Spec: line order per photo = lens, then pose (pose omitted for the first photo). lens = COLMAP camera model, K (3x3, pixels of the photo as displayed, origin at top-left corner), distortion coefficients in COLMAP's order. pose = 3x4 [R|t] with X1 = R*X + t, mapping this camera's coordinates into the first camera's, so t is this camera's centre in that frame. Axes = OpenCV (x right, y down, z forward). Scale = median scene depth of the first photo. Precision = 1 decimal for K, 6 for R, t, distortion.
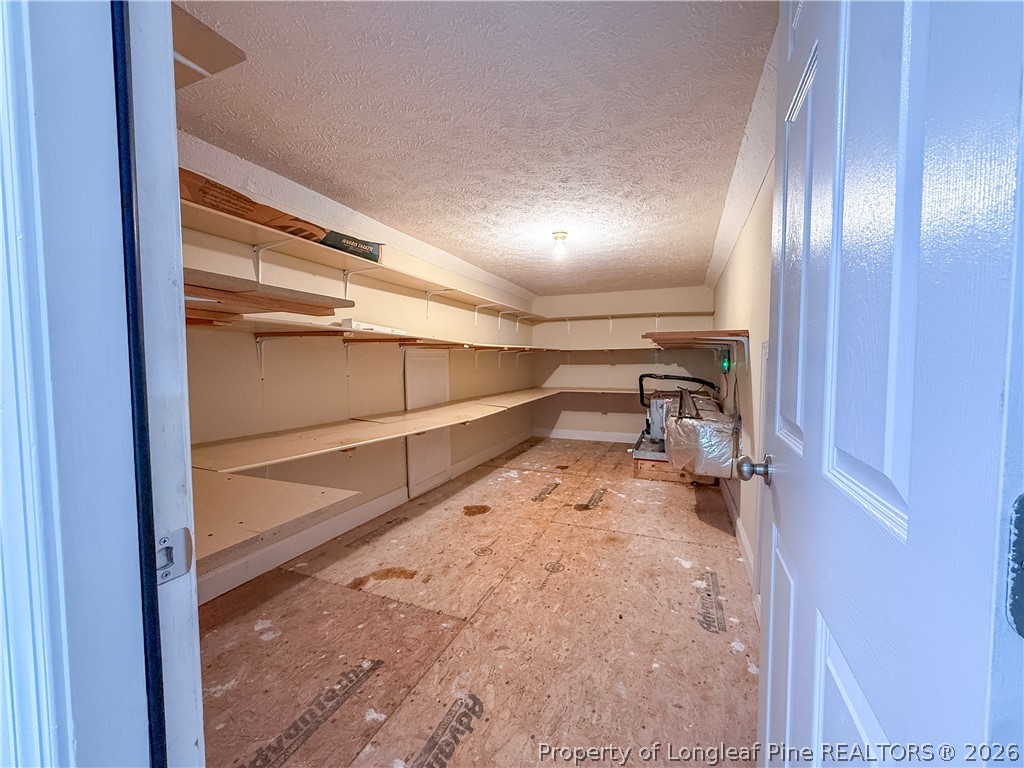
lens RADIAL K [[408.8, 0, 510.1], [0, 408.8, 385.1], [0, 0, 1]] dist [-0.000599, 0.000187]
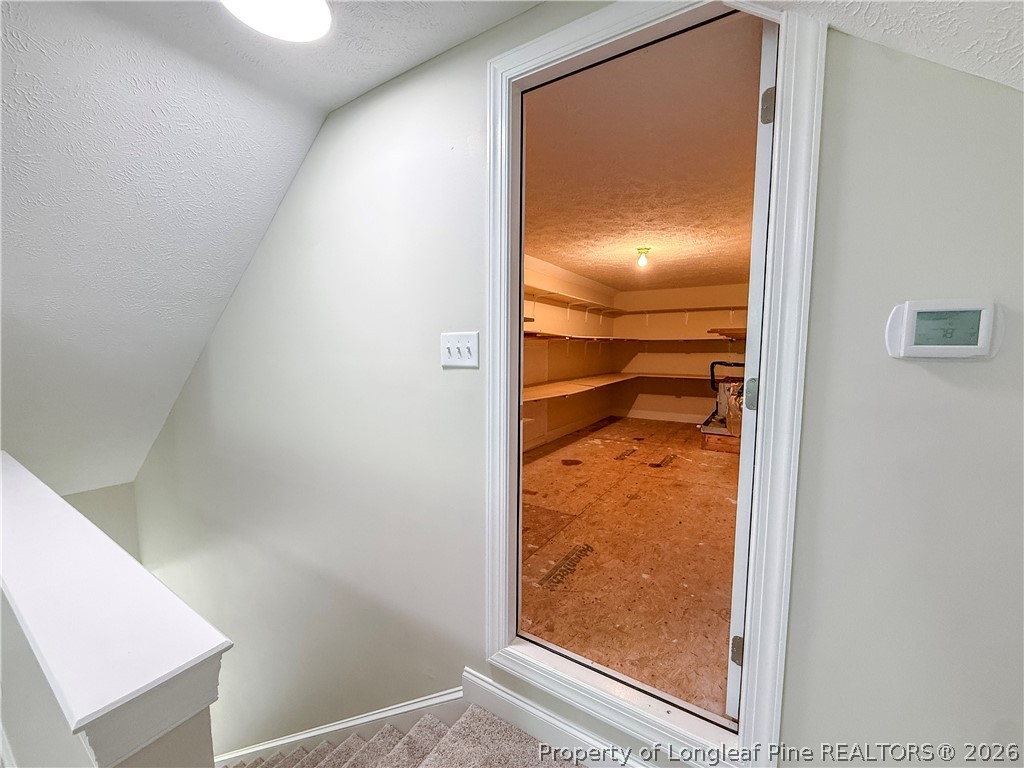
lens RADIAL K [[408.8, 0, 510.1], [0, 408.8, 385.1], [0, 0, 1]] dist [-0.000599, 0.000187]
pose [[0.984920, 0.024530, -0.171265, -0.057643], [-0.019129, 0.999268, 0.033117, 0.016114], [0.171952, -0.029341, 0.984668, -0.327615]]
